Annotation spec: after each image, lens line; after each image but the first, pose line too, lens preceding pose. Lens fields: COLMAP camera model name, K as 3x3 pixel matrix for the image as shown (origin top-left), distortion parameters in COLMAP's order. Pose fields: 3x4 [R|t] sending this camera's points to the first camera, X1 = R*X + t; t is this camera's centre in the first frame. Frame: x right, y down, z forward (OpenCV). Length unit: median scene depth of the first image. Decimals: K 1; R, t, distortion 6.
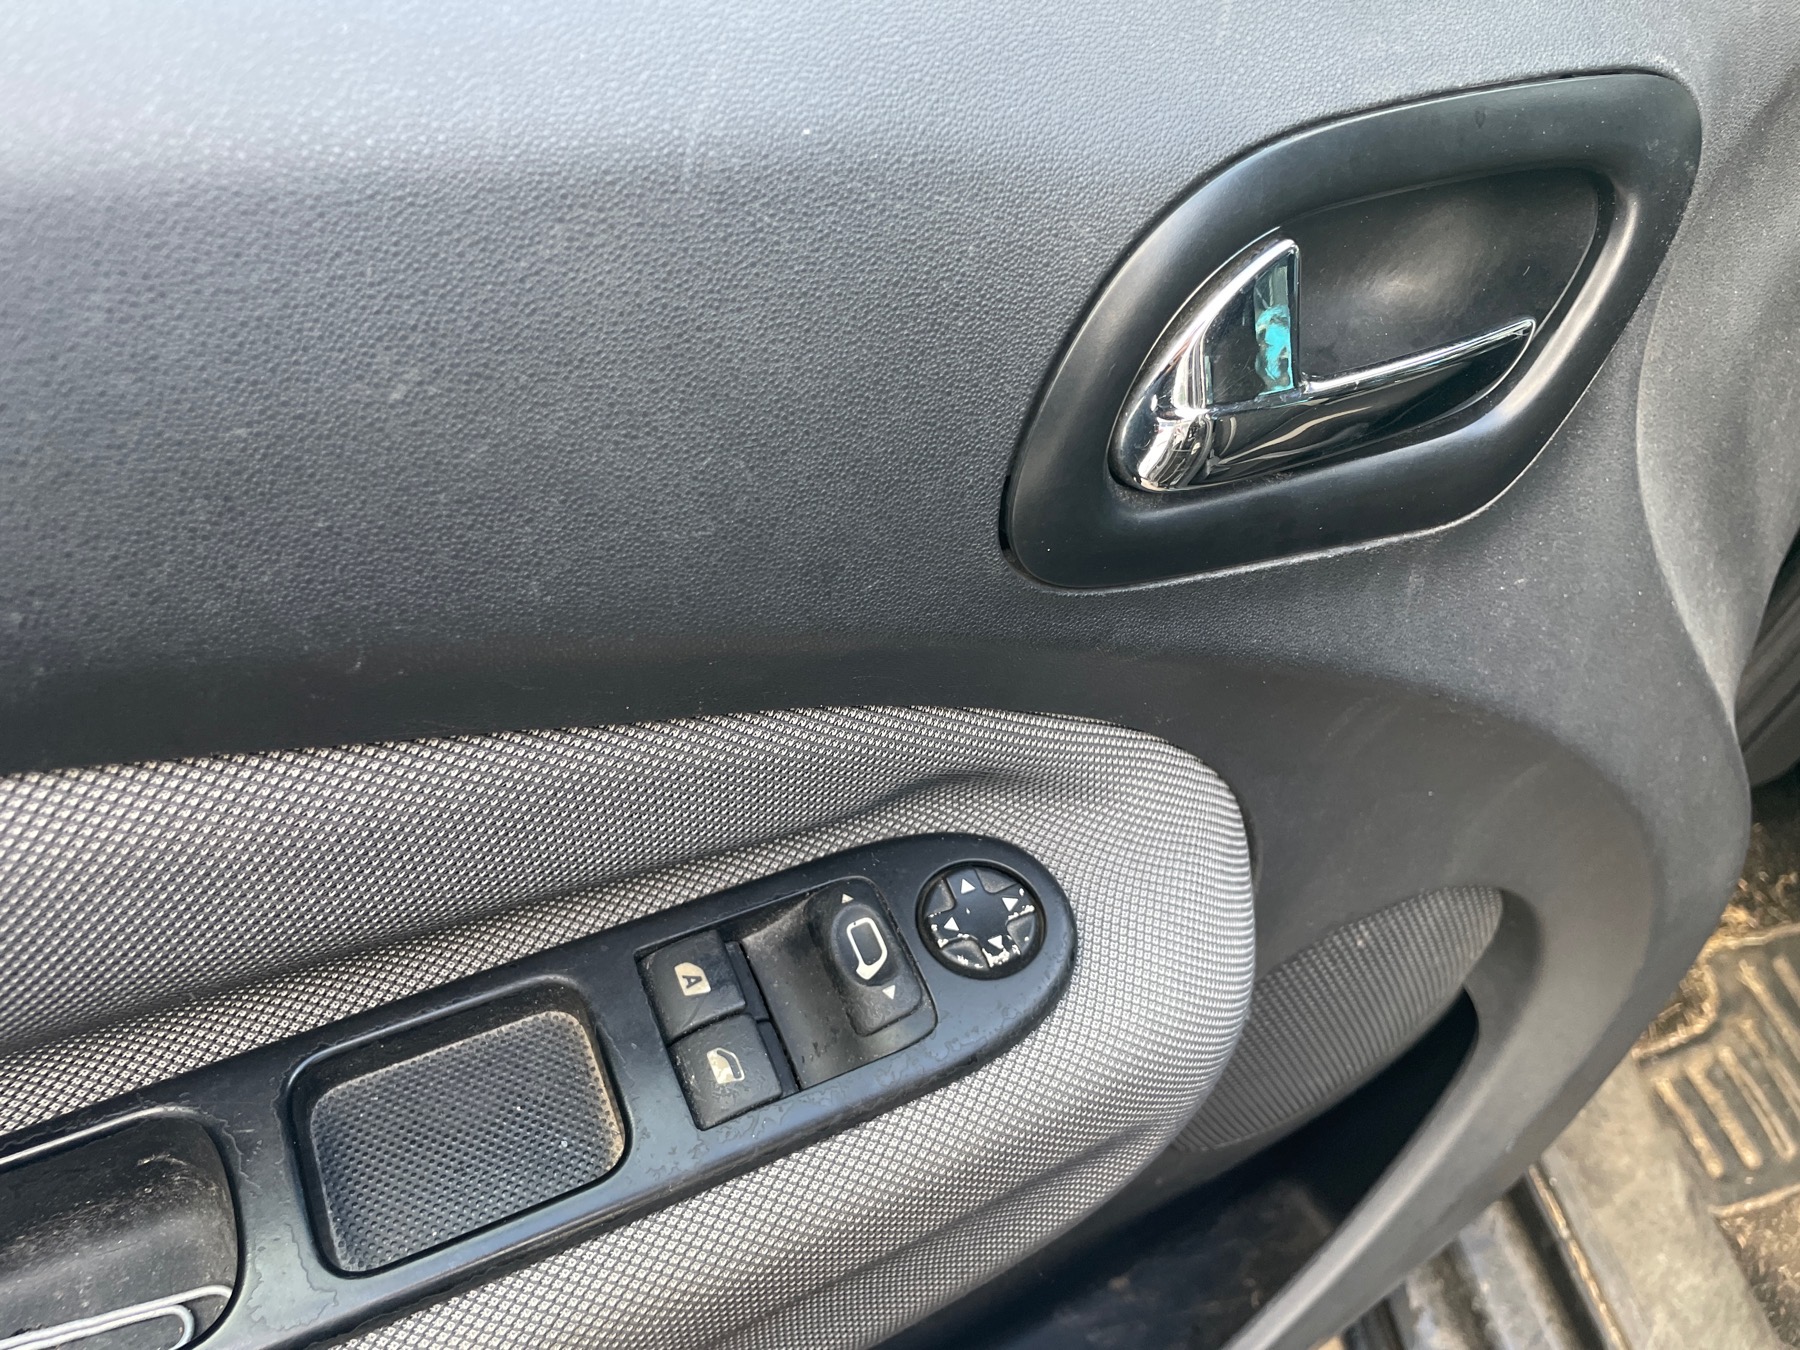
lens RADIAL K [[1358.9, 0, 902.0], [0, 1358.9, 668.4], [0, 0, 1]] dist [0.073727, -0.102151]
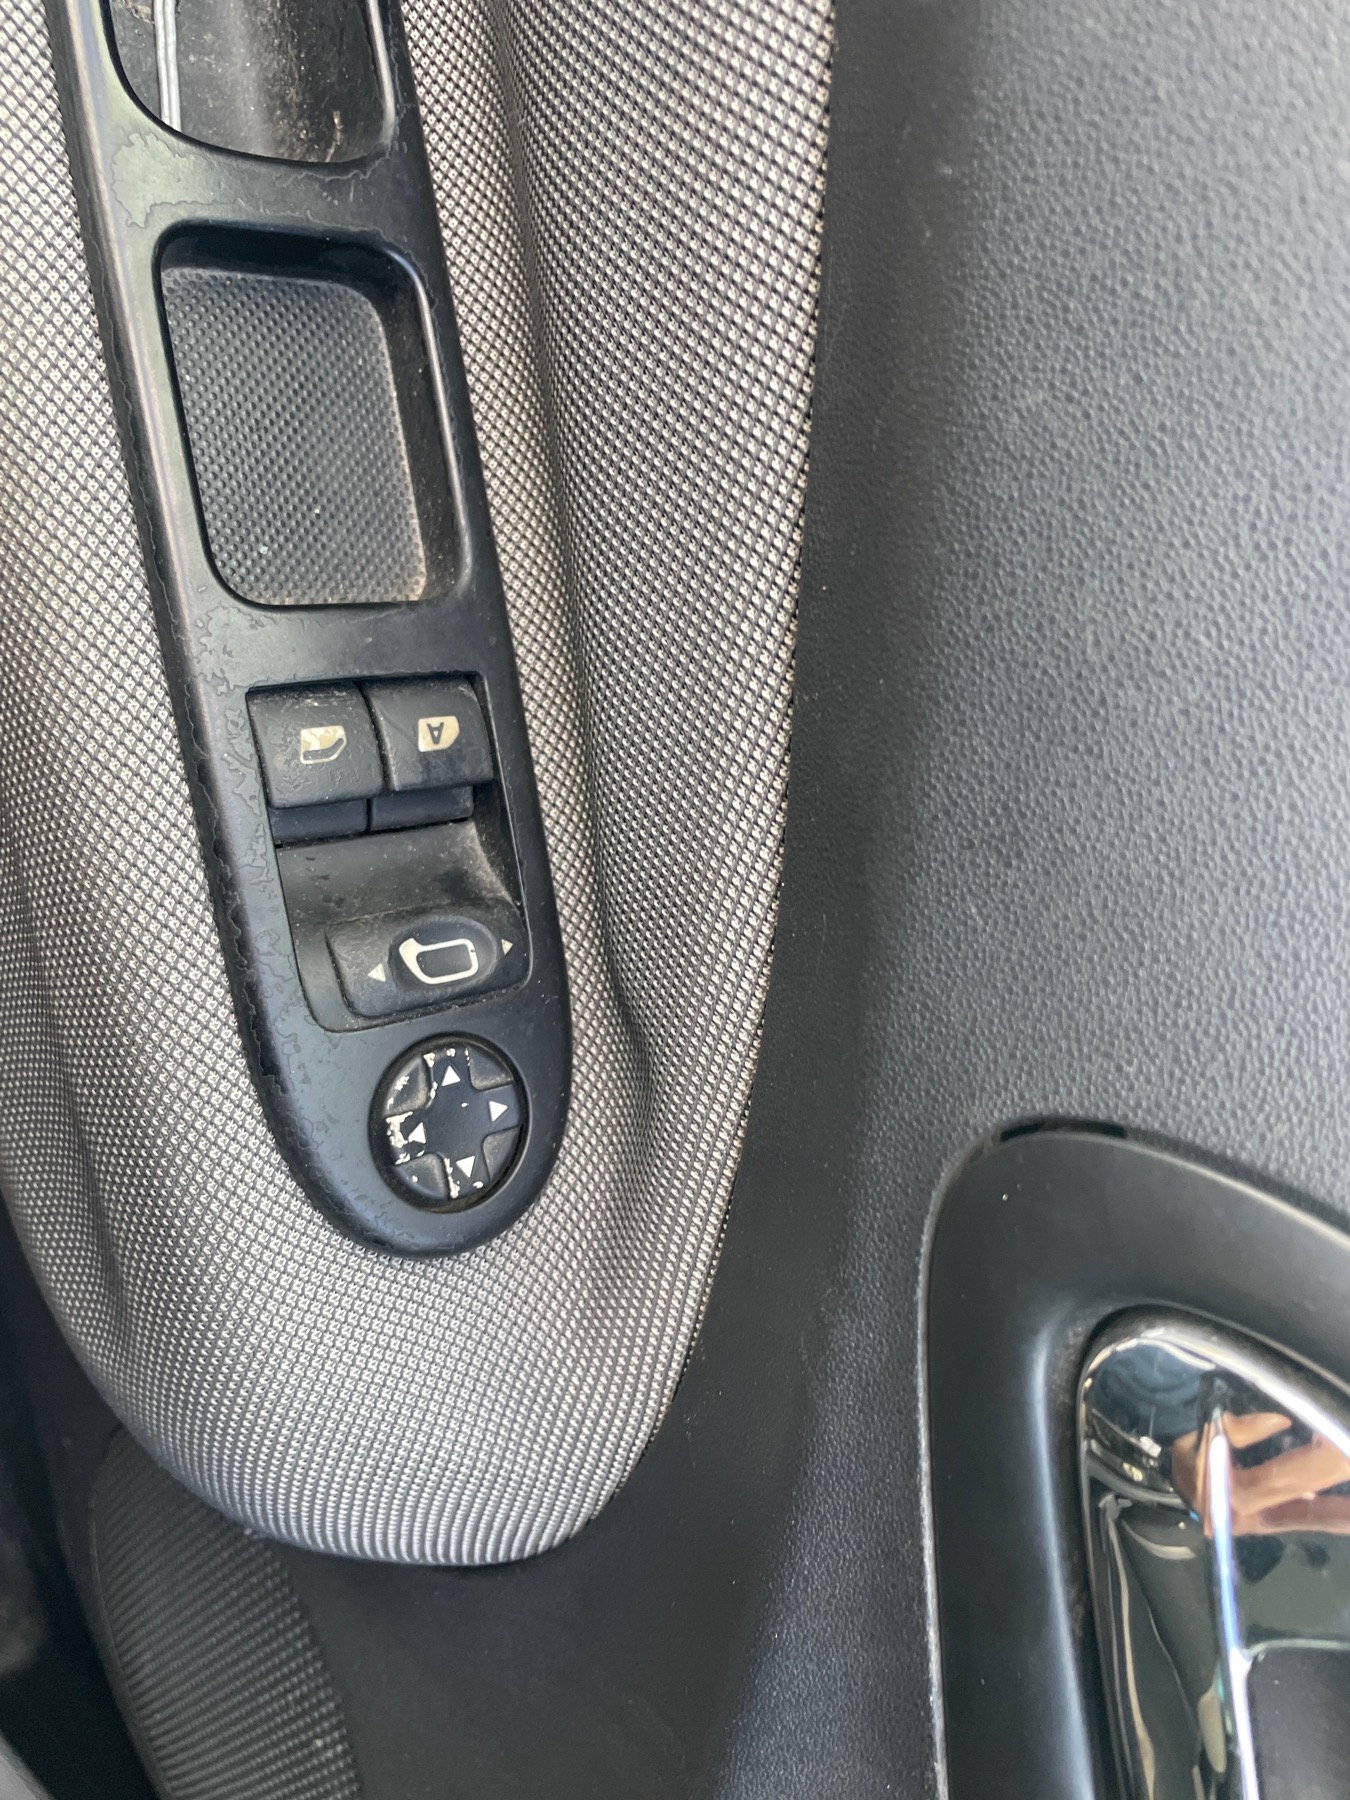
lens RADIAL K [[1358.9, 0, 677.7], [0, 1358.9, 913.7], [0, 0, 1]] dist [0.073727, -0.102151]
pose [[-0.111227, 0.954069, -0.278175, 0.152499], [-0.993795, -0.106645, 0.031602, 0.054209], [0.000484, 0.279964, 0.960010, 0.276377]]
